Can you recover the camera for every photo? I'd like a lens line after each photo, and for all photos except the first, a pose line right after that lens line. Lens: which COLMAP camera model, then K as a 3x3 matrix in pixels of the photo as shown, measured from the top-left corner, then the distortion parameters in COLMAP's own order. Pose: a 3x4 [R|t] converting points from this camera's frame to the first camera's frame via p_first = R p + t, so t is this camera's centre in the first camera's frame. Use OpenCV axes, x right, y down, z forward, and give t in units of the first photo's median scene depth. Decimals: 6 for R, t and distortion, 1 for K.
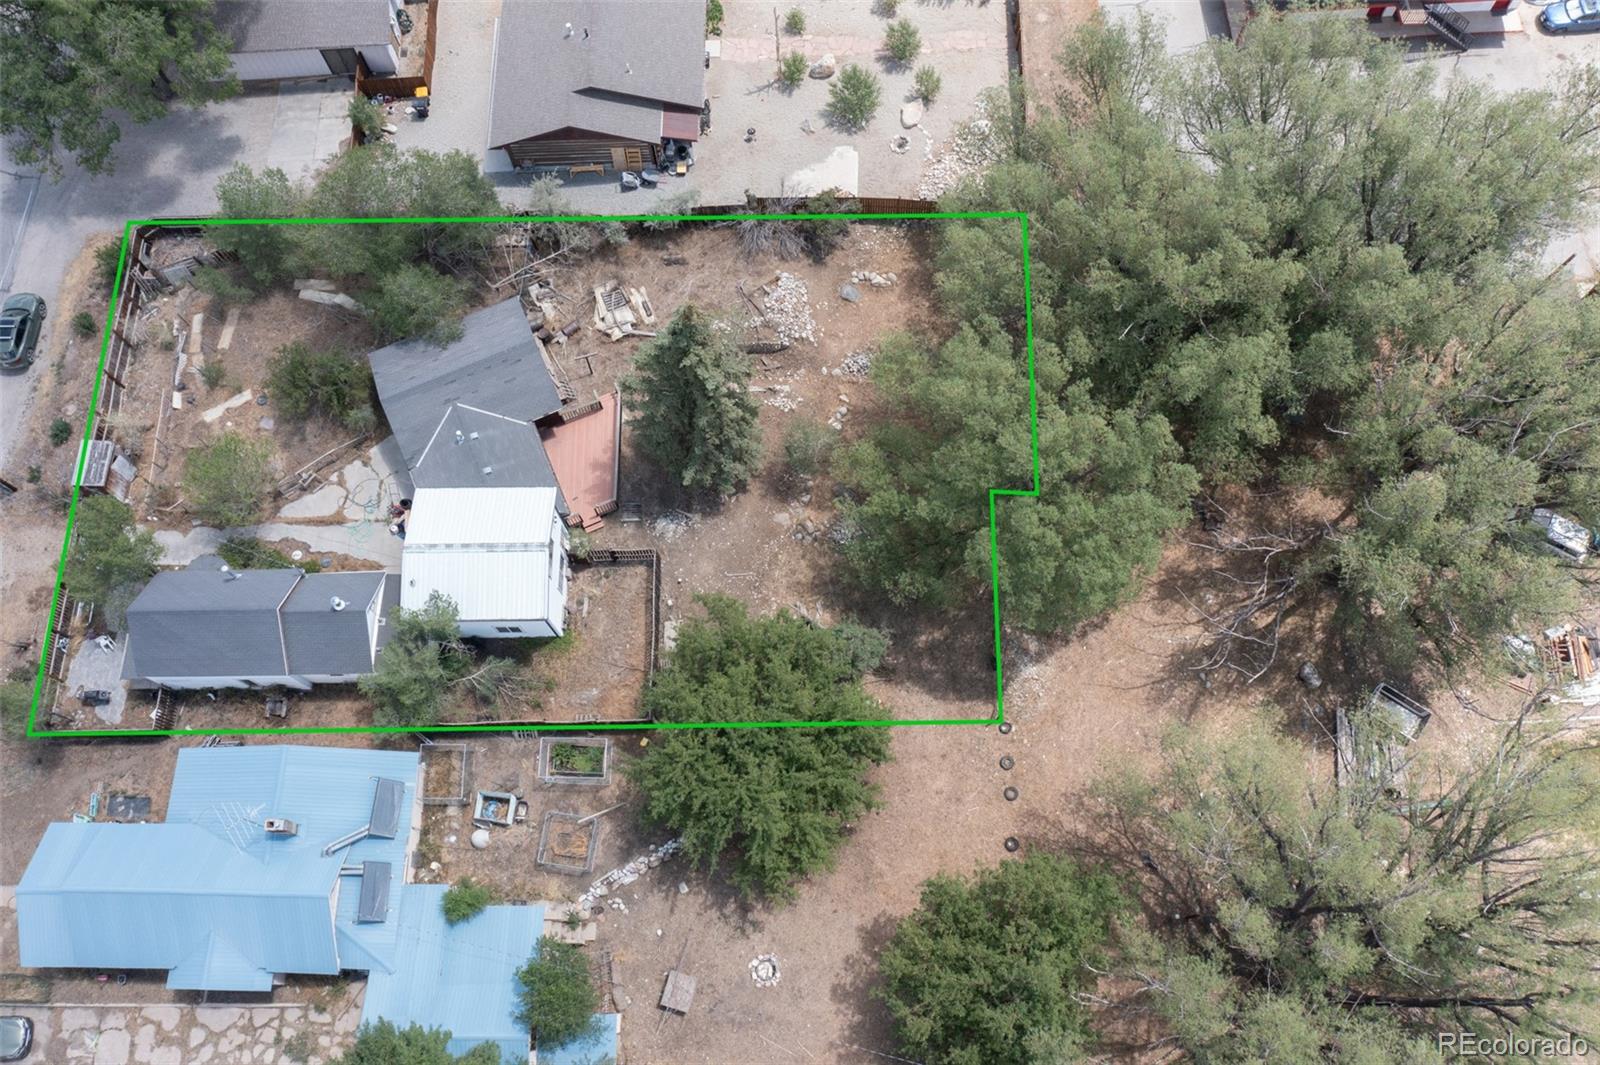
lens RADIAL K [[1254.7, 0, 800.0], [0, 1254.7, 532.5], [0, 0, 1]] dist [0.004701, 0.004029]
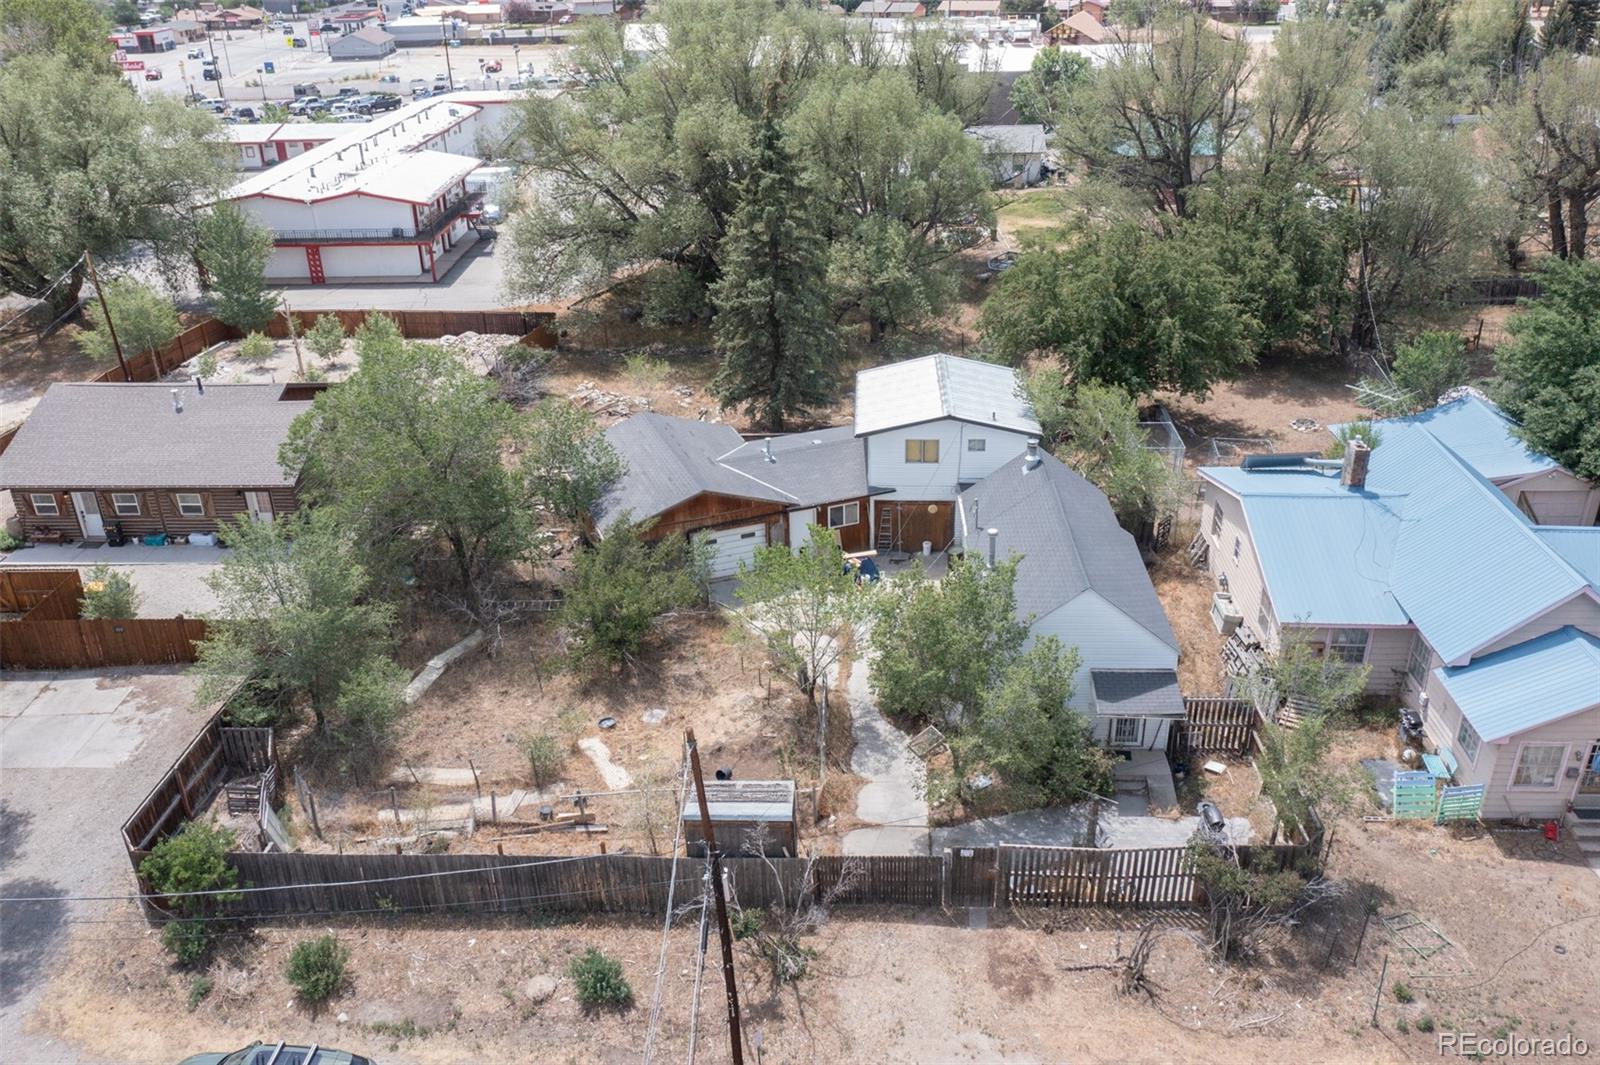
lens RADIAL K [[1251.1, 0, 800.0], [0, 1251.1, 532.5], [0, 0, 1]] dist [-0.004186, -0.000913]
pose [[0.051158, -0.410802, 0.910288, -0.887533], [0.944796, 0.315288, 0.089189, -0.099966], [-0.323642, 0.855474, 0.404254, 0.675339]]
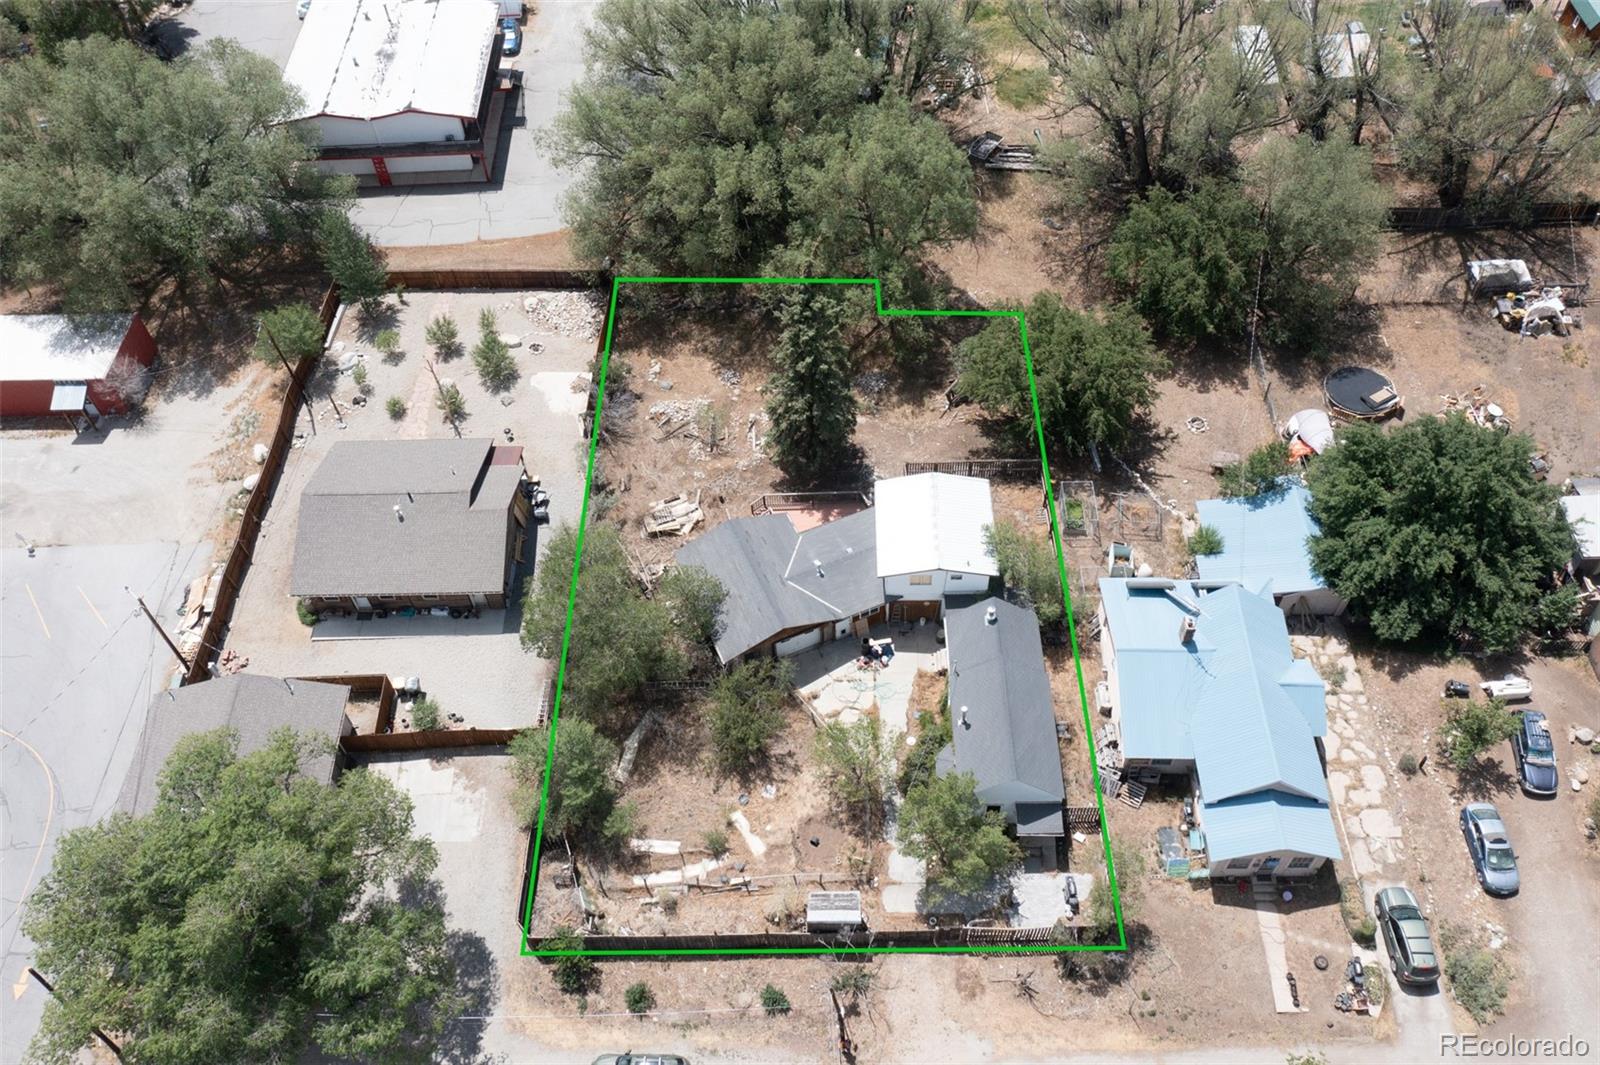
lens RADIAL K [[1254.7, 0, 800.0], [0, 1254.7, 532.5], [0, 0, 1]] dist [0.004701, 0.004029]
pose [[0.011103, -0.764896, 0.644058, -0.893617], [0.949893, 0.209283, 0.232174, -0.331965], [-0.312379, 0.609208, 0.728893, 0.147967]]
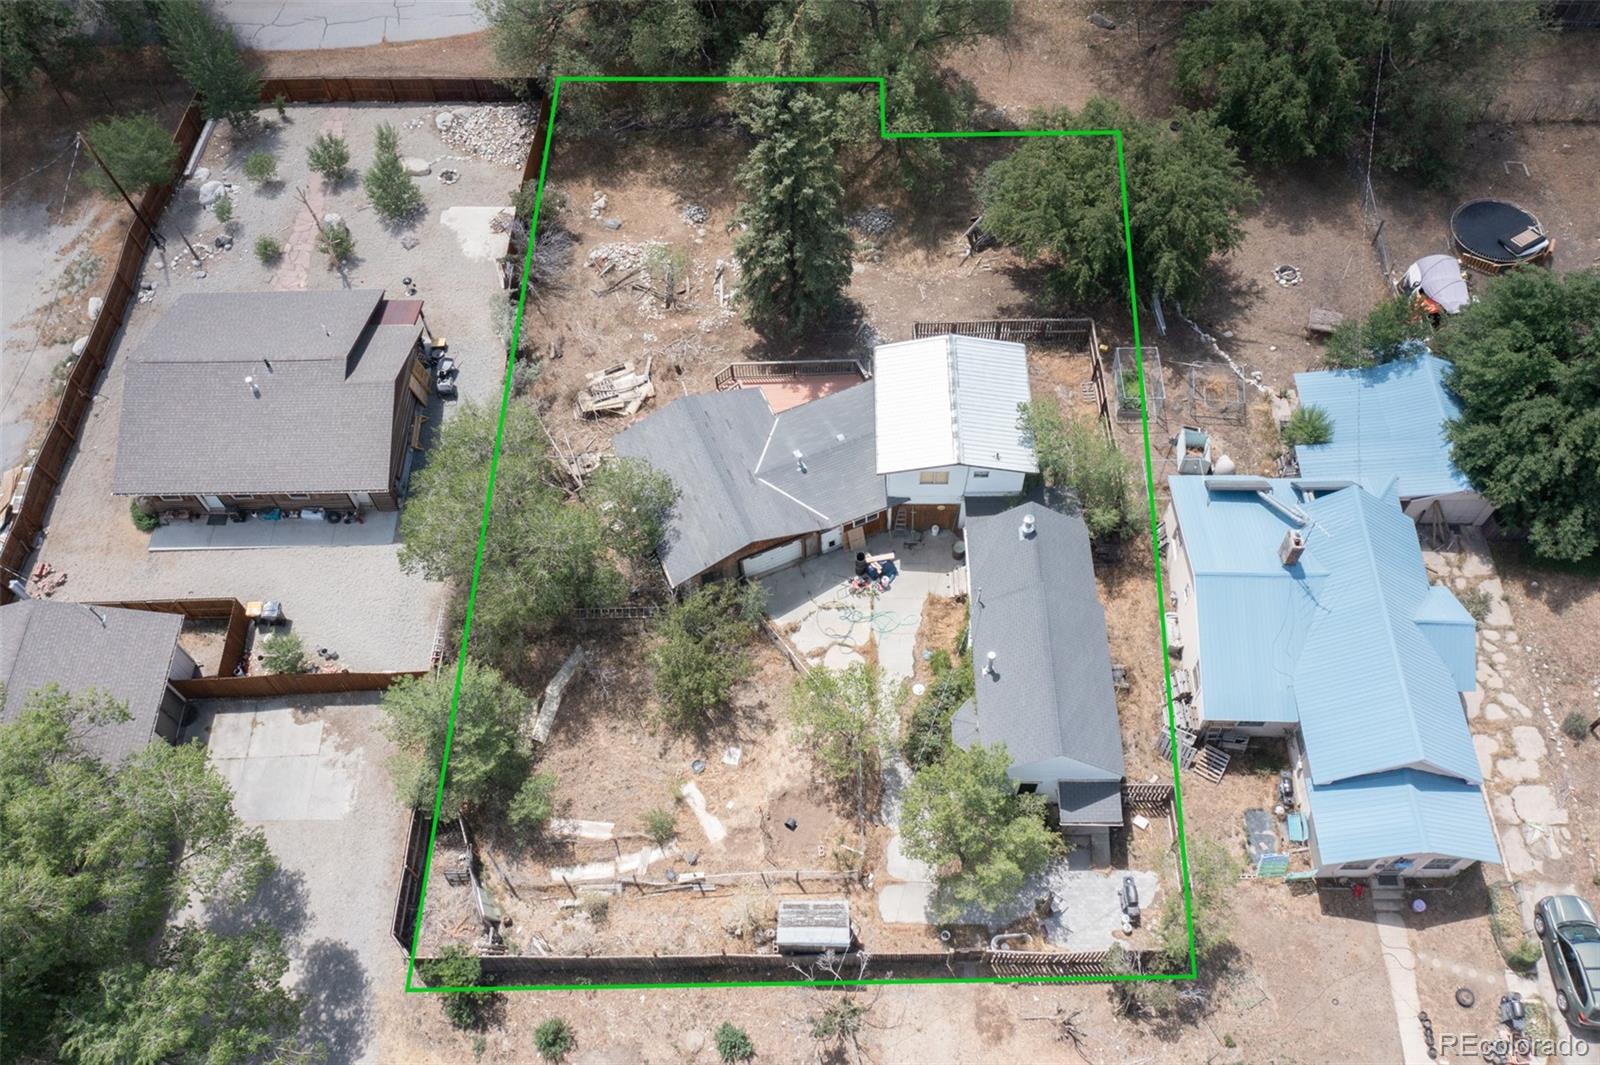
lens RADIAL K [[1251.1, 0, 800.0], [0, 1251.1, 532.5], [0, 0, 1]] dist [-0.004186, -0.000913]
pose [[0.014979, -0.826961, 0.562059, -0.726144], [0.949848, 0.187368, 0.250362, -0.258260], [-0.312352, 0.530121, 0.788294, 0.321984]]
